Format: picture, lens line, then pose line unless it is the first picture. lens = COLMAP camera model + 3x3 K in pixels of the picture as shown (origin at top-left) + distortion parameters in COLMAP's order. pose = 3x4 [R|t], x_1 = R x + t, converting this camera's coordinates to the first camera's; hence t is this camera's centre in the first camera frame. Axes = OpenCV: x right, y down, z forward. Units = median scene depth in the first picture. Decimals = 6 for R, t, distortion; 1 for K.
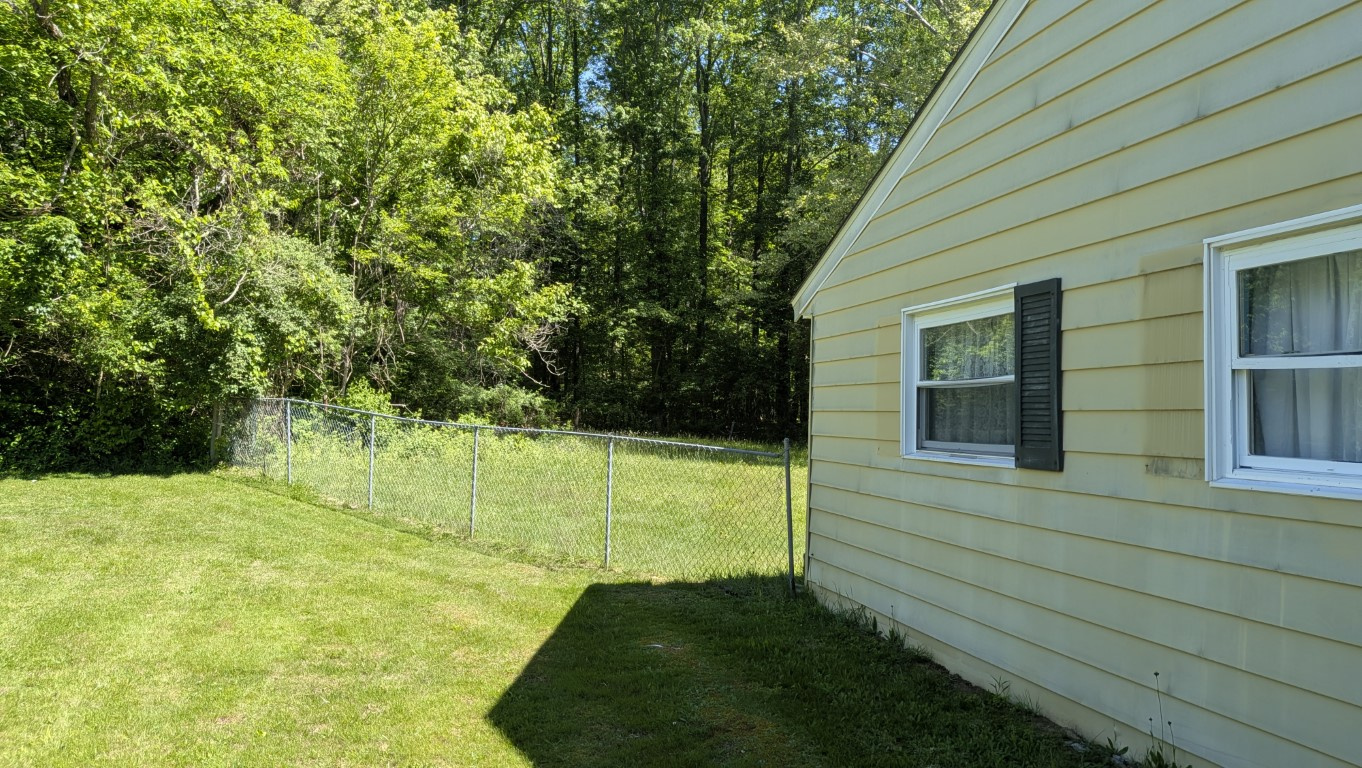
lens RADIAL K [[990.3, 0, 678.1], [0, 990.3, 422.6], [0, 0, 1]] dist [0.038556, -0.082710]
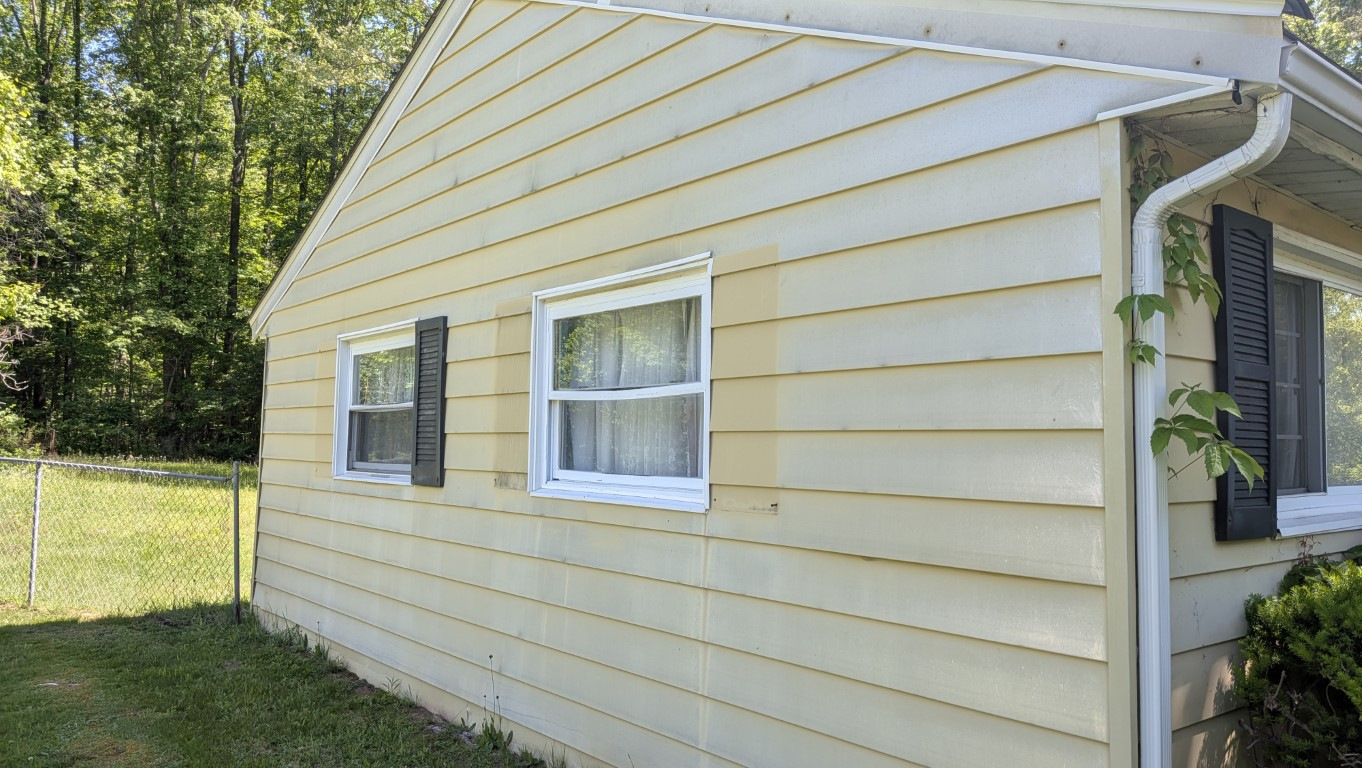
lens RADIAL K [[990.3, 0, 678.1], [0, 990.3, 422.6], [0, 0, 1]] dist [0.038556, -0.082710]
pose [[0.899355, 0.008326, 0.437140, 0.124964], [0.001766, 0.999741, -0.022674, 0.001776], [-0.437215, 0.021164, 0.899108, -0.125466]]
